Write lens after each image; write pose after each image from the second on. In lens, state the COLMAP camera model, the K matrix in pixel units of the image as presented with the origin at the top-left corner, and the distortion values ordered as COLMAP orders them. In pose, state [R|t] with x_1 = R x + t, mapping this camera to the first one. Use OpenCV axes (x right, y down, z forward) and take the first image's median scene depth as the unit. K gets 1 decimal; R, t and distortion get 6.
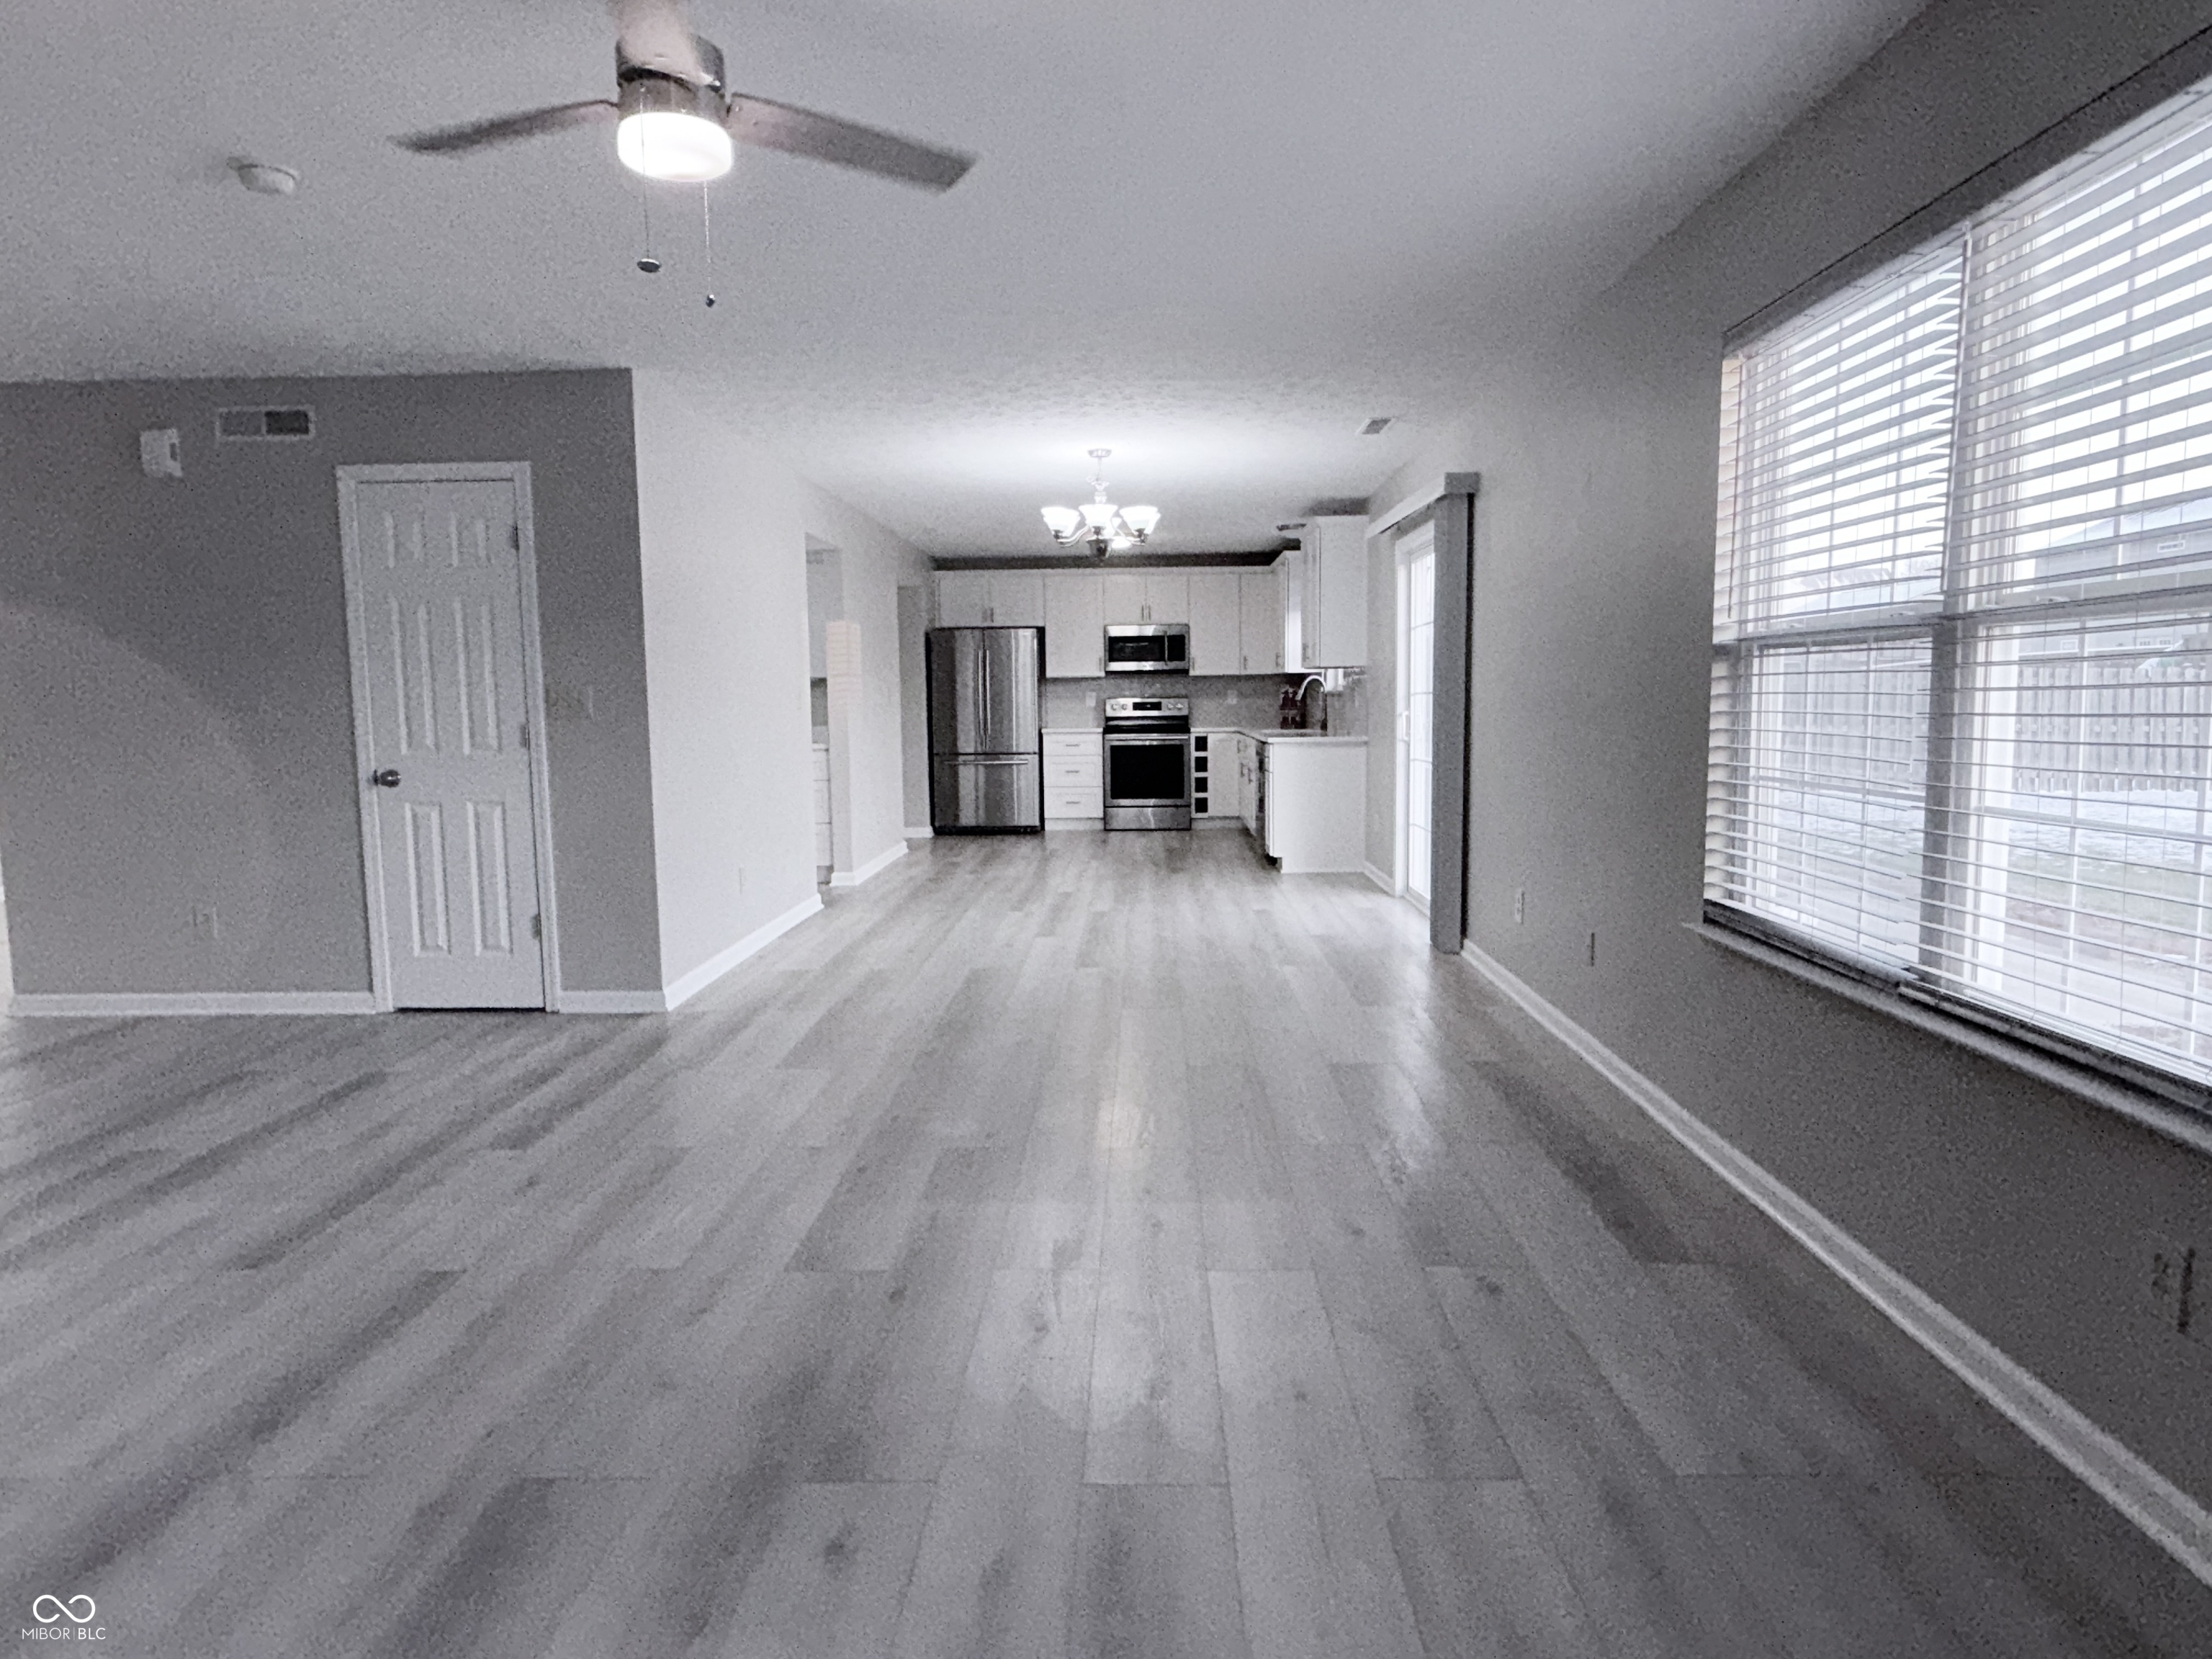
lens RADIAL K [[1332.9, 0, 1106.0], [0, 1332.9, 829.5], [0, 0, 1]] dist [-0.001136, 0.000319]
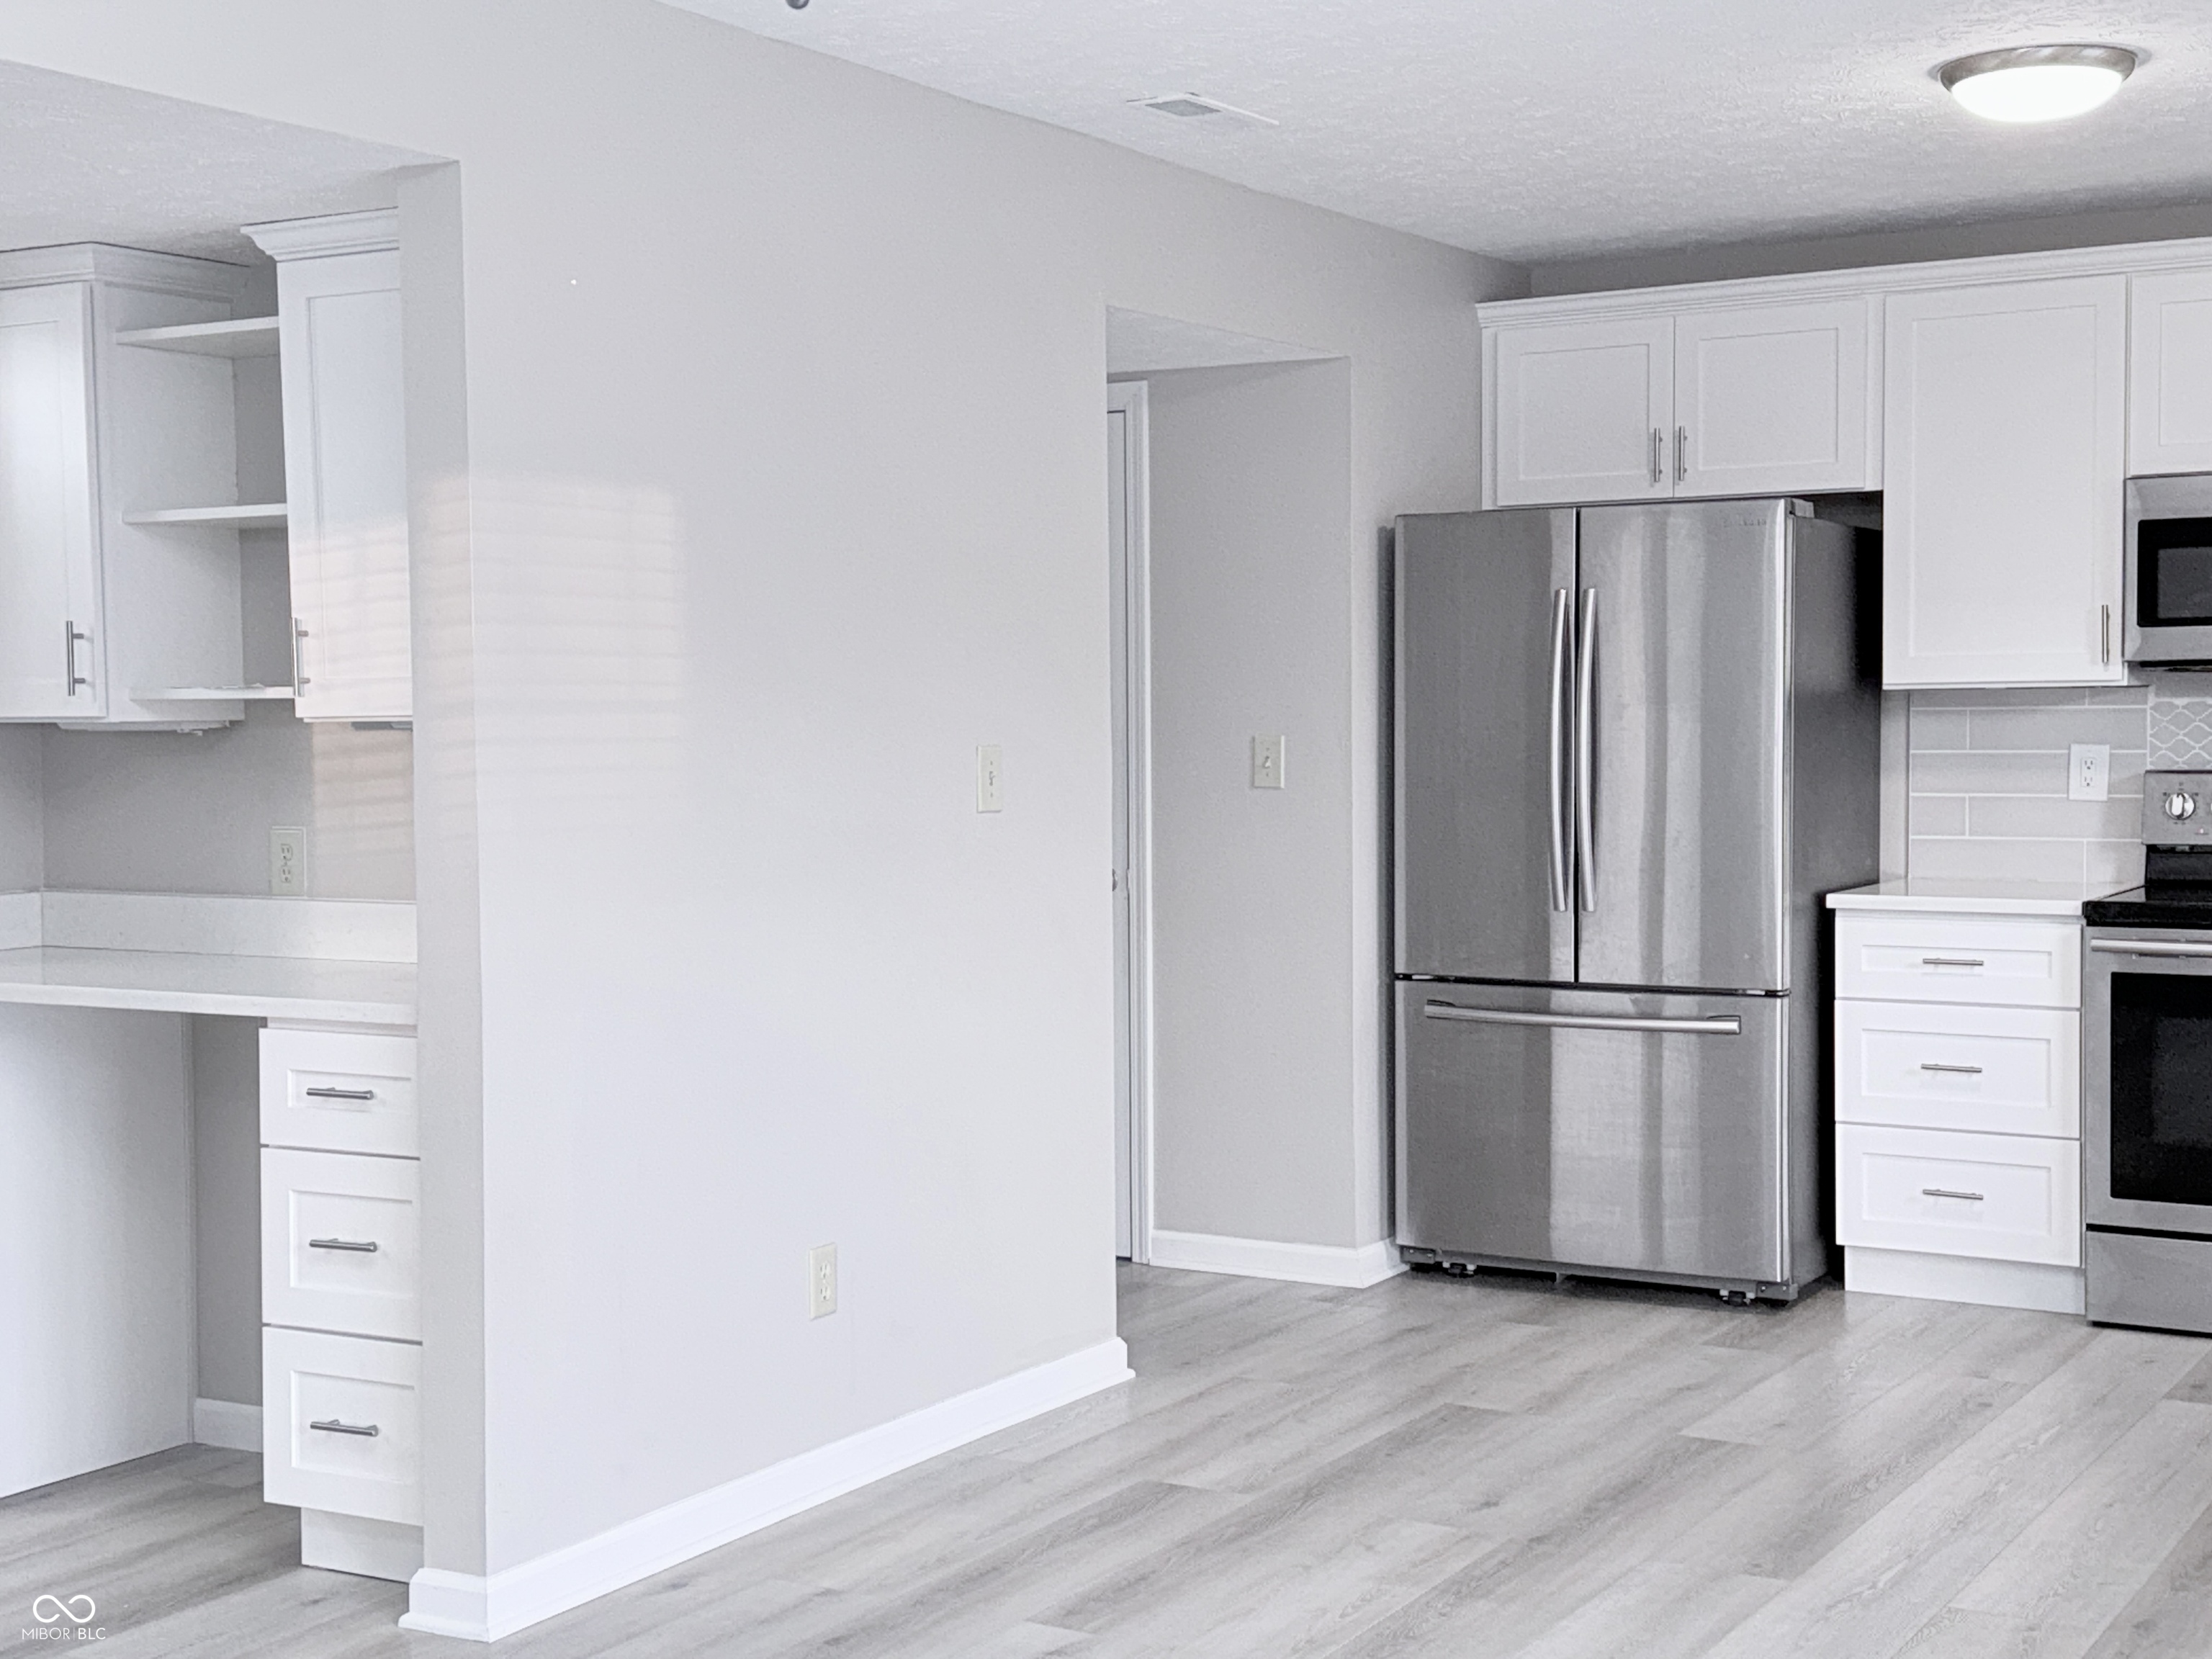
lens RADIAL K [[2952.0, 0, 1106.0], [0, 2952.0, 829.5], [0, 0, 1]] dist [0.115892, -0.030157]
pose [[0.872969, 0.026008, -0.487082, 0.105452], [-0.051109, 0.997958, -0.038313, -0.058384], [0.485091, 0.058341, 0.872515, 0.438976]]
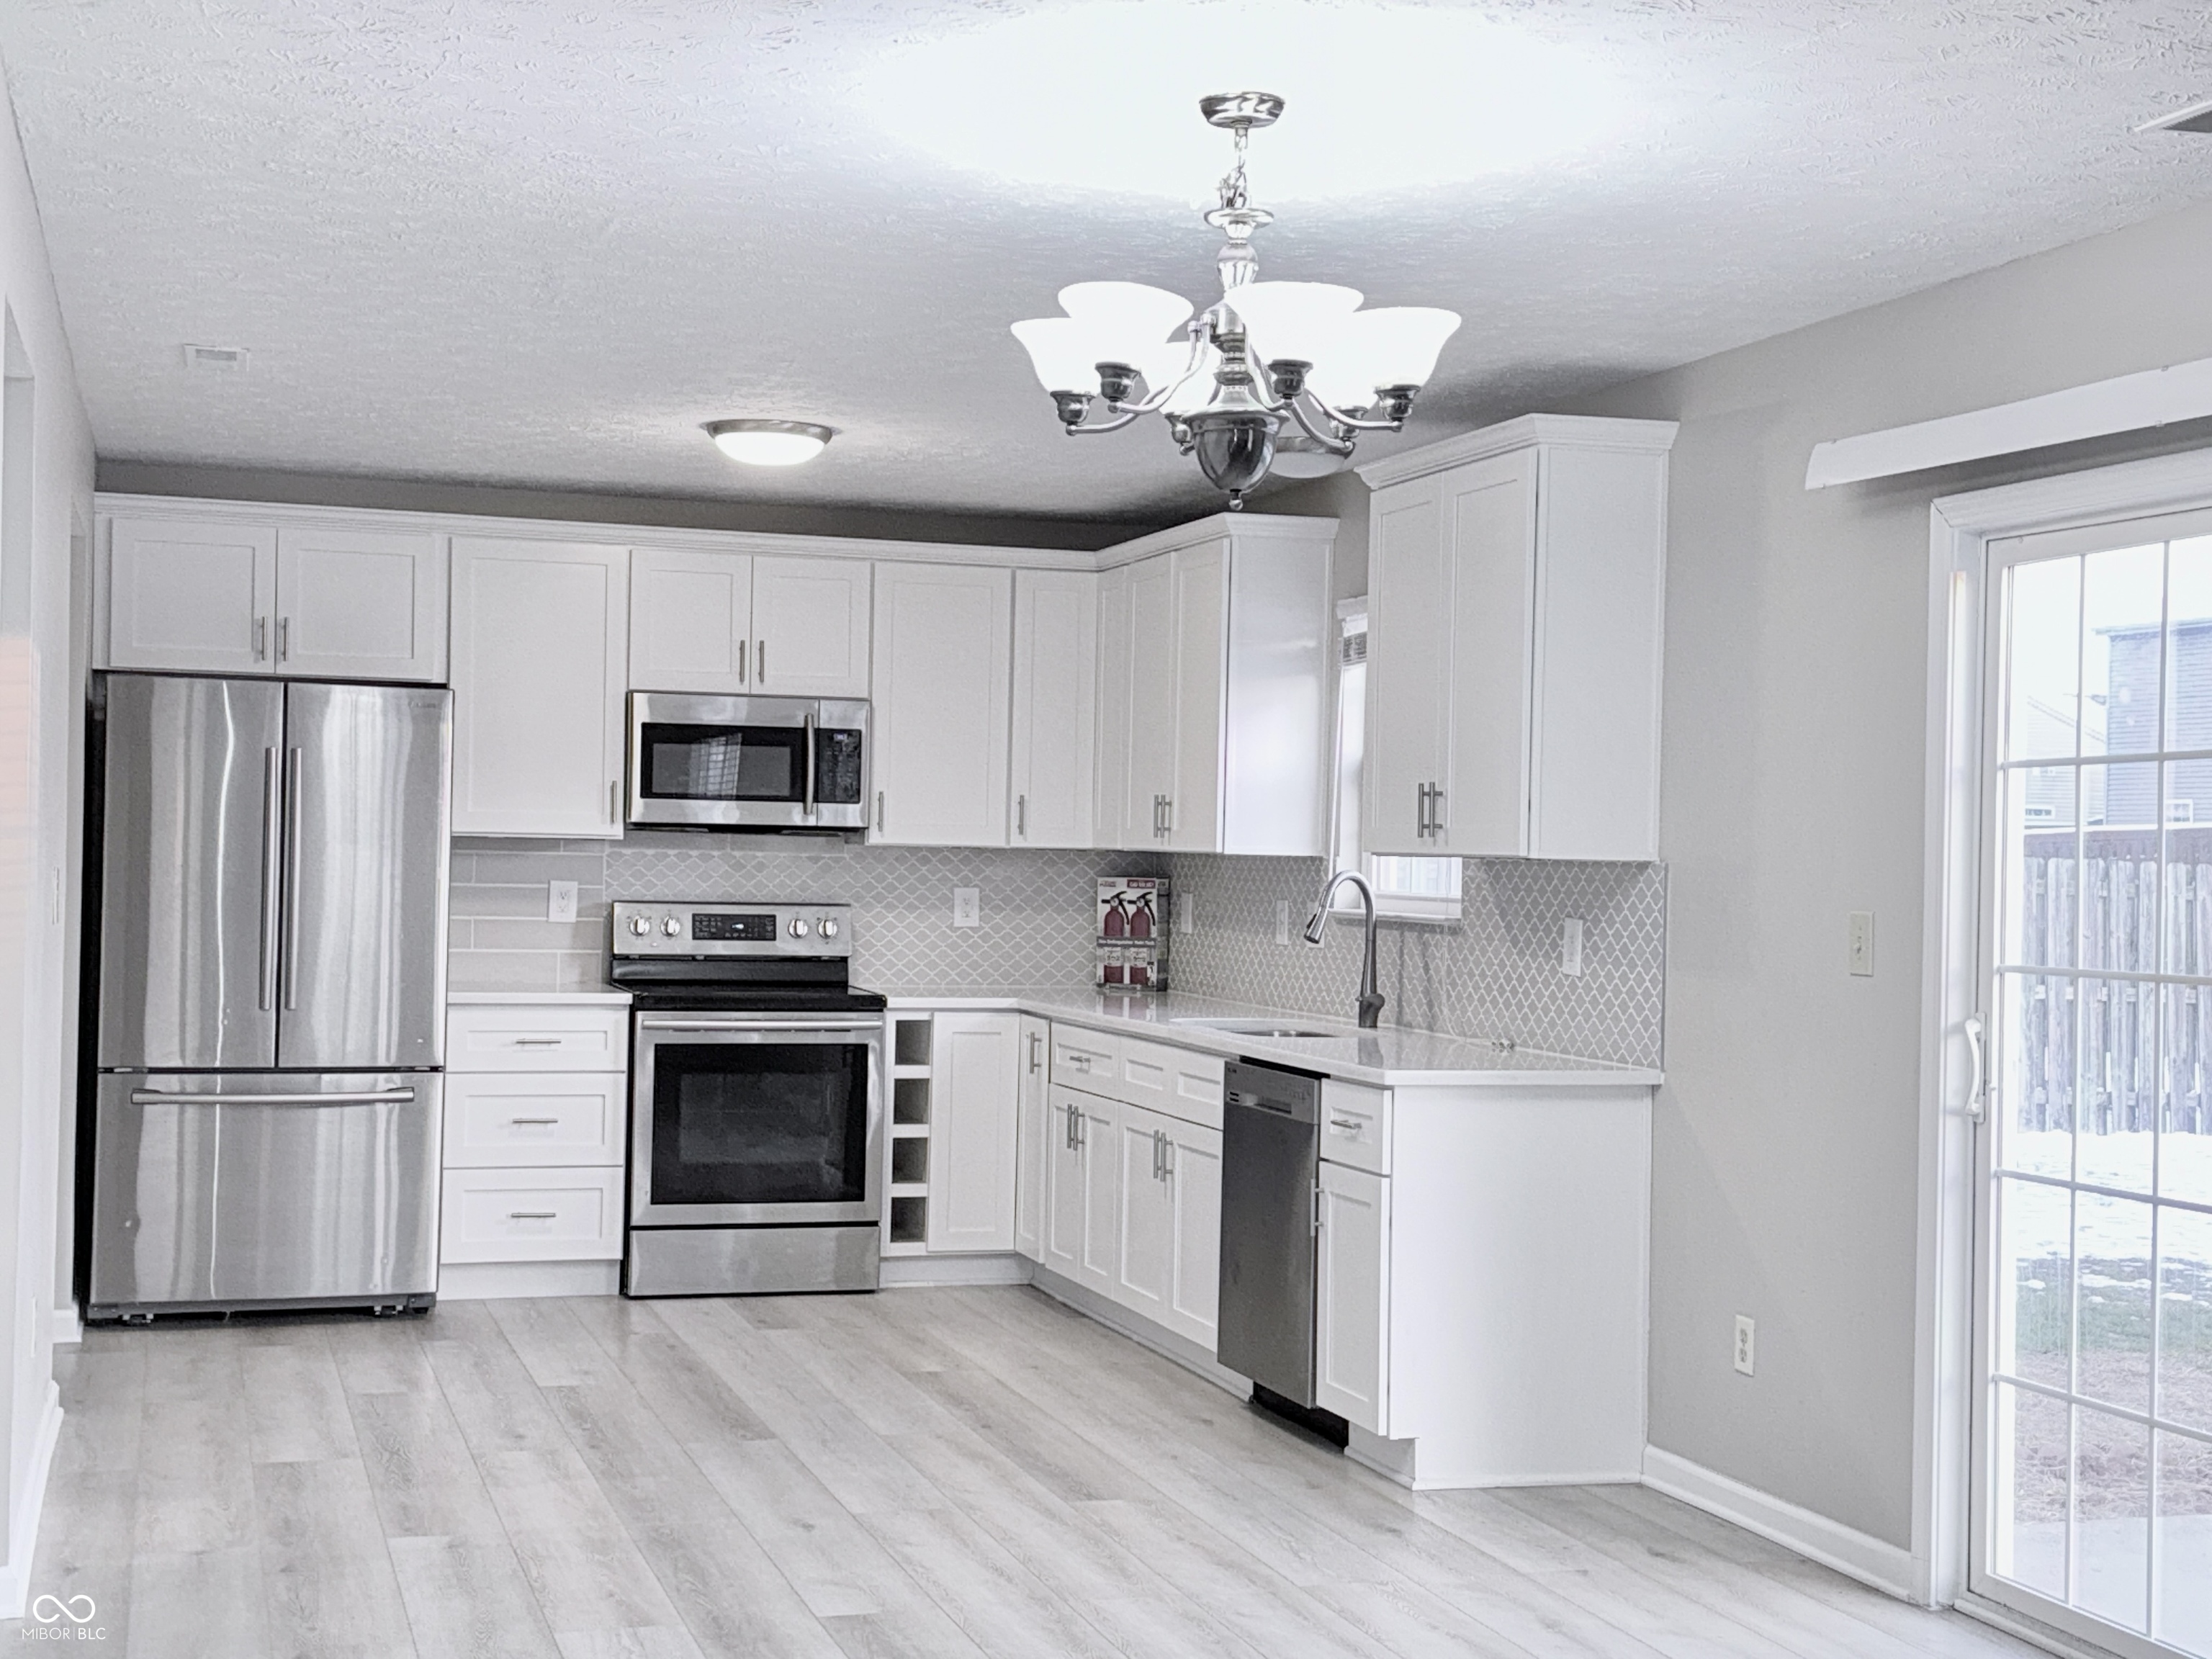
lens RADIAL K [[2952.0, 0, 1106.0], [0, 2952.0, 829.5], [0, 0, 1]] dist [0.115892, -0.030157]
pose [[0.940635, 0.038239, 0.337258, -0.142705], [-0.001737, 0.994163, -0.107874, -0.036122], [-0.339415, 0.100884, 0.935211, 0.254761]]
